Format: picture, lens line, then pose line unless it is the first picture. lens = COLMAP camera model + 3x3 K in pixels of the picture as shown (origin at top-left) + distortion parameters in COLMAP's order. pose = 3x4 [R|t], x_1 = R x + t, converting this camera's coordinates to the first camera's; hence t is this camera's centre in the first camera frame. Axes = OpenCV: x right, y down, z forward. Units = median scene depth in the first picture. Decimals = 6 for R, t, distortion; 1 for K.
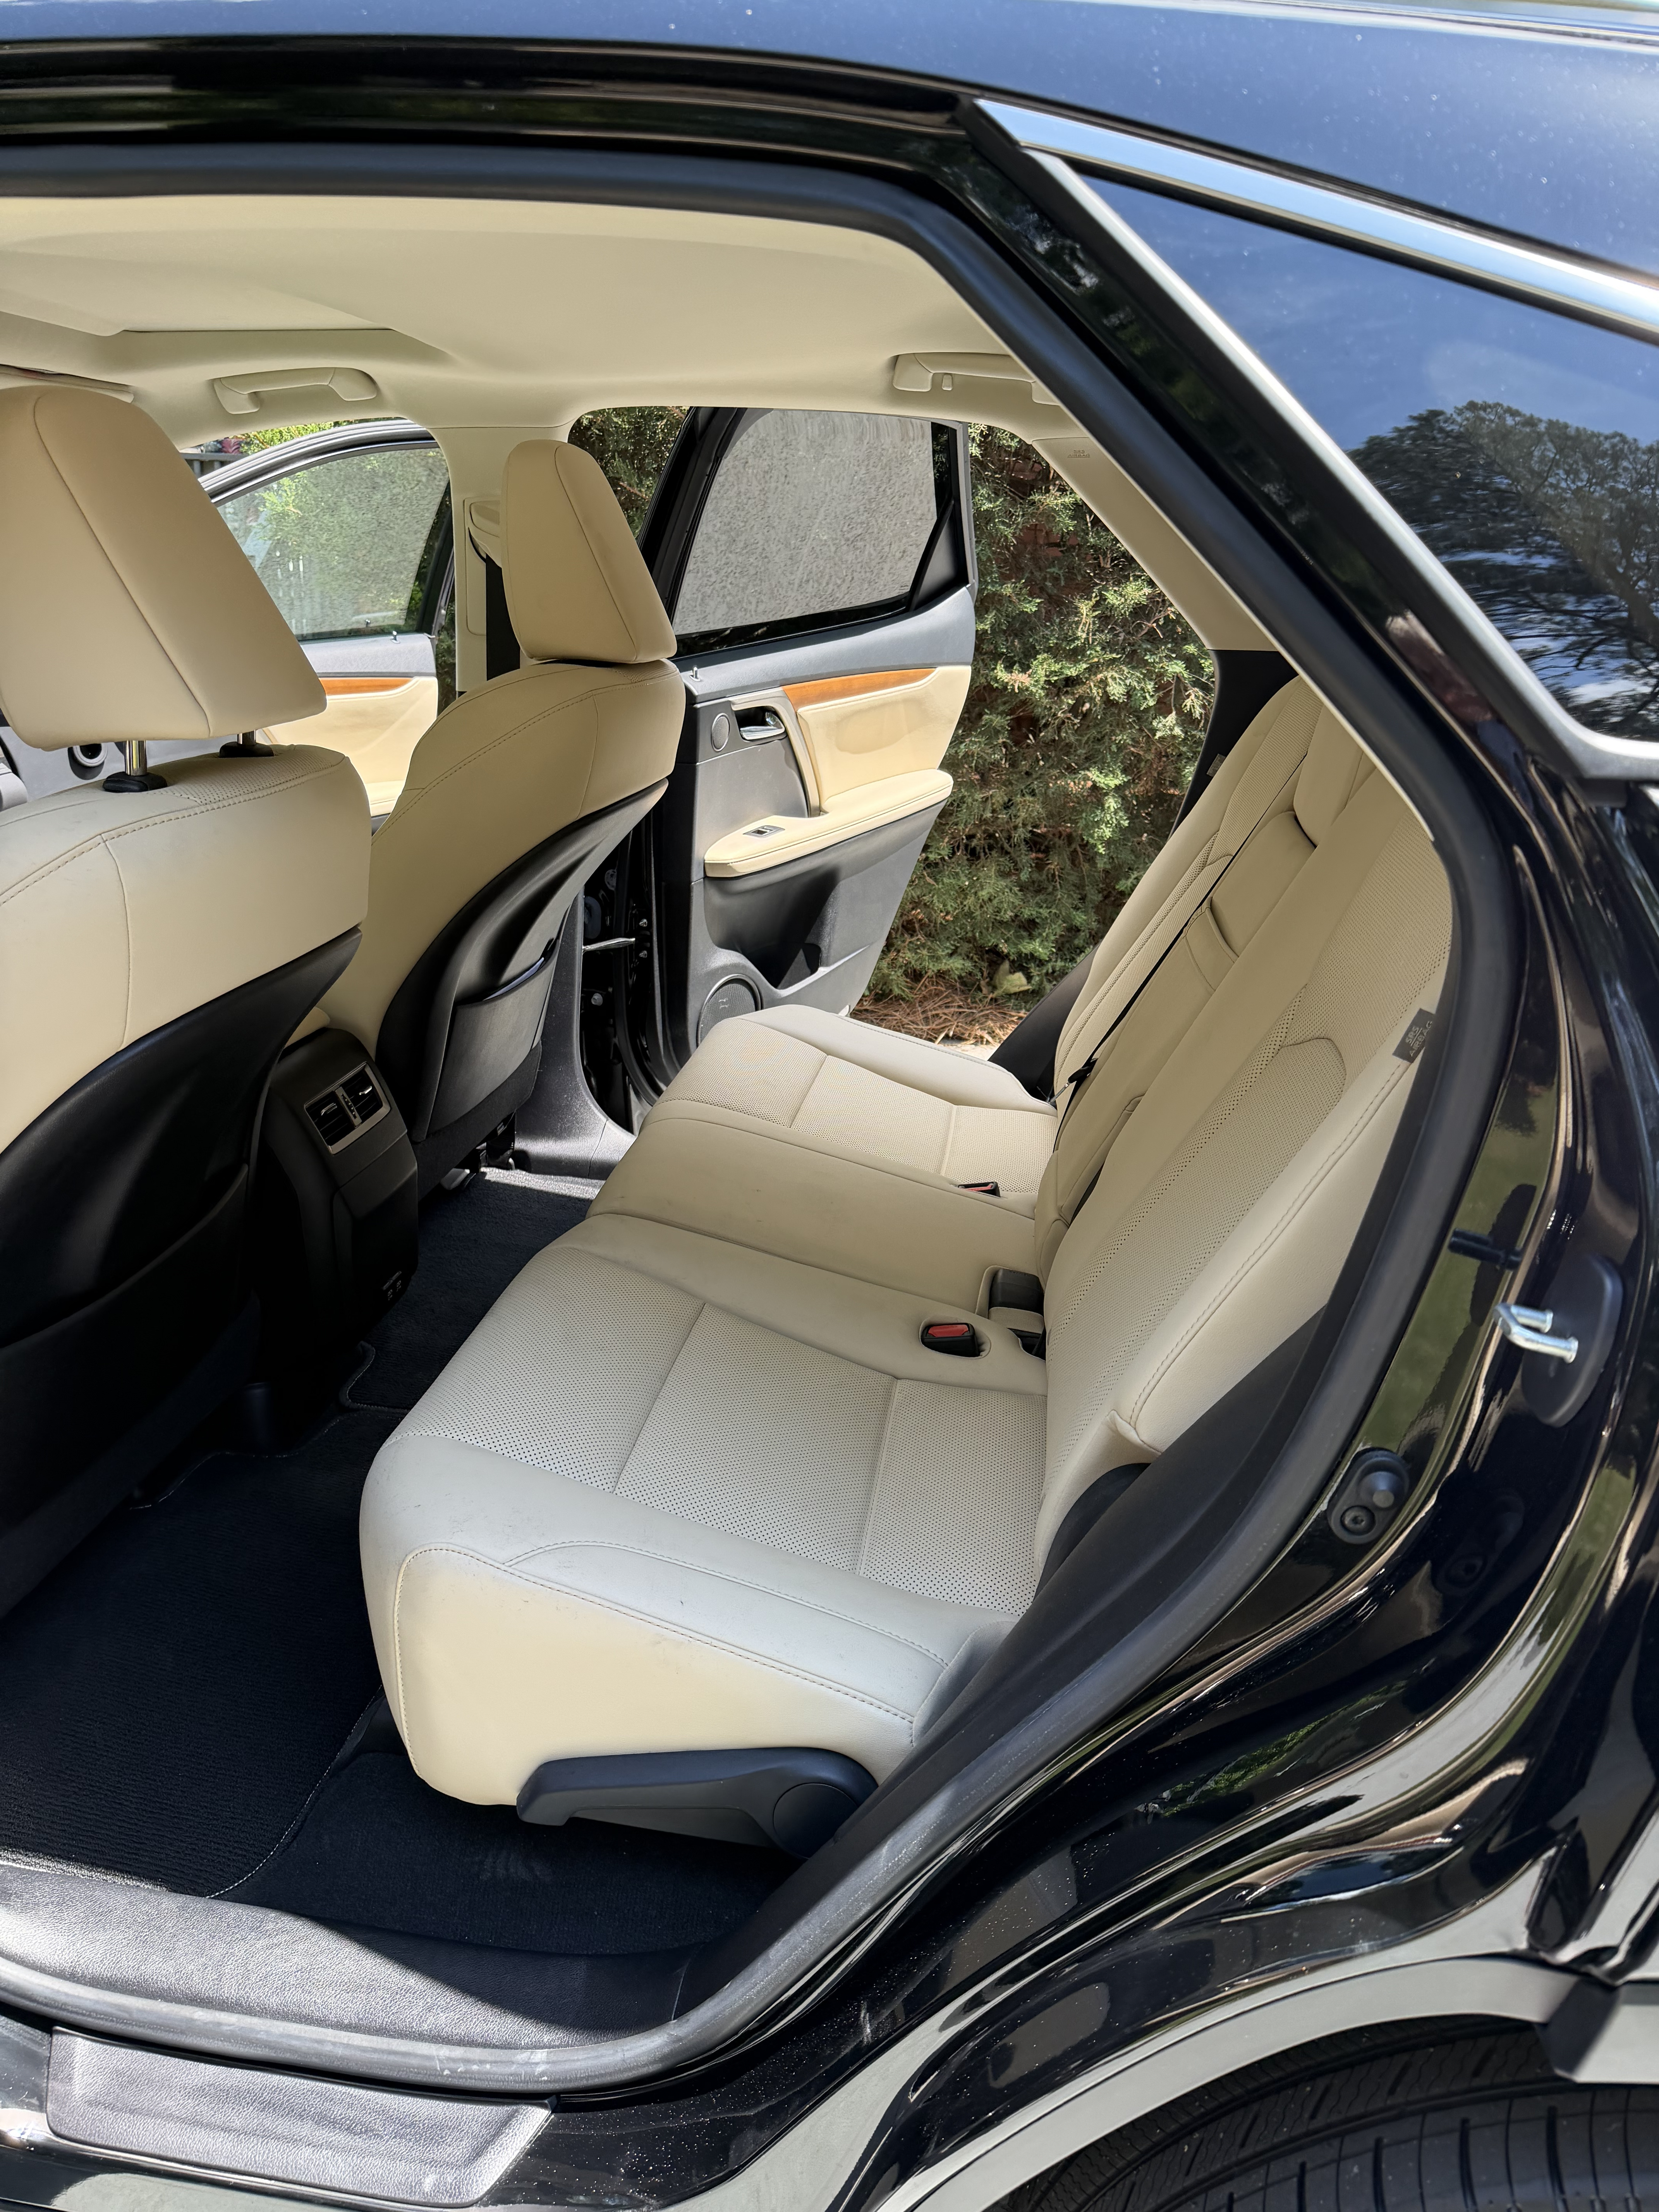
lens RADIAL K [[1522.7, 0, 837.4], [0, 1522.7, 1128.1], [0, 0, 1]] dist [-0.005396, -0.011029]
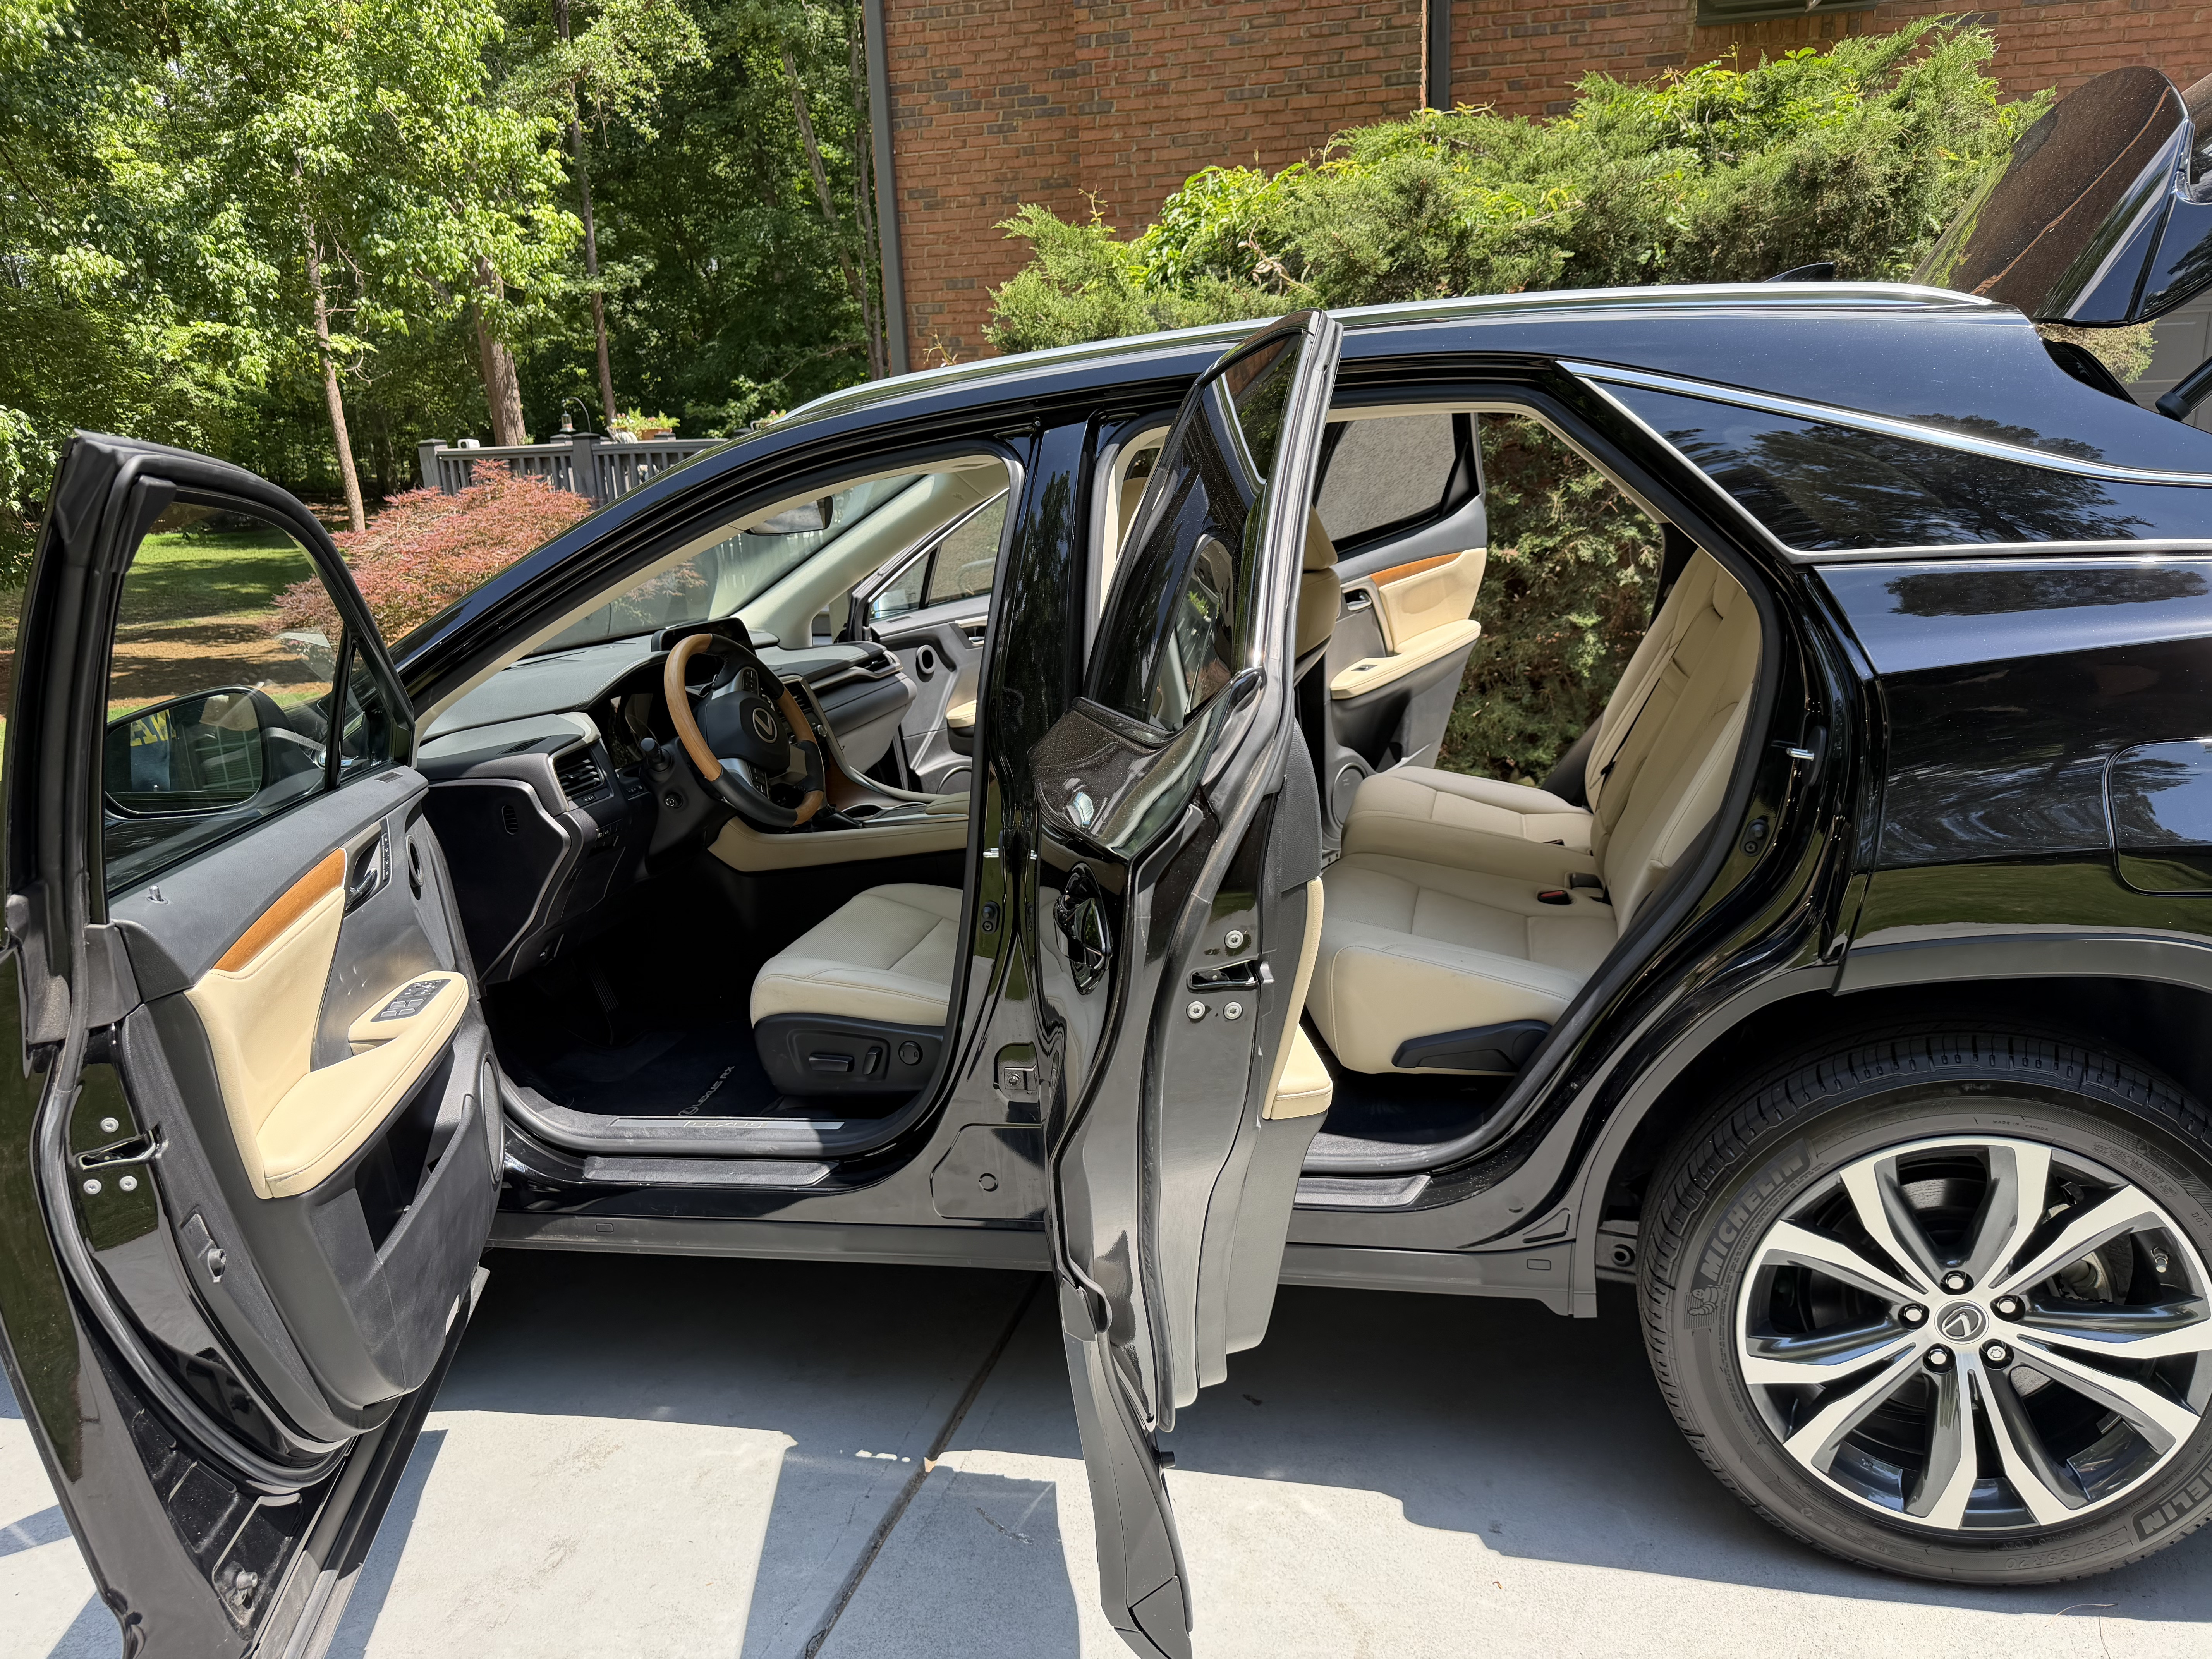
lens RADIAL K [[1522.7, 0, 1089.7], [0, 1522.7, 825.6], [0, 0, 1]] dist [-0.005396, -0.011029]
pose [[0.987487, -0.079495, -0.136202, -0.082083], [0.061572, 0.989457, -0.131090, 0.094090], [0.145187, 0.121063, 0.981970, -0.336543]]
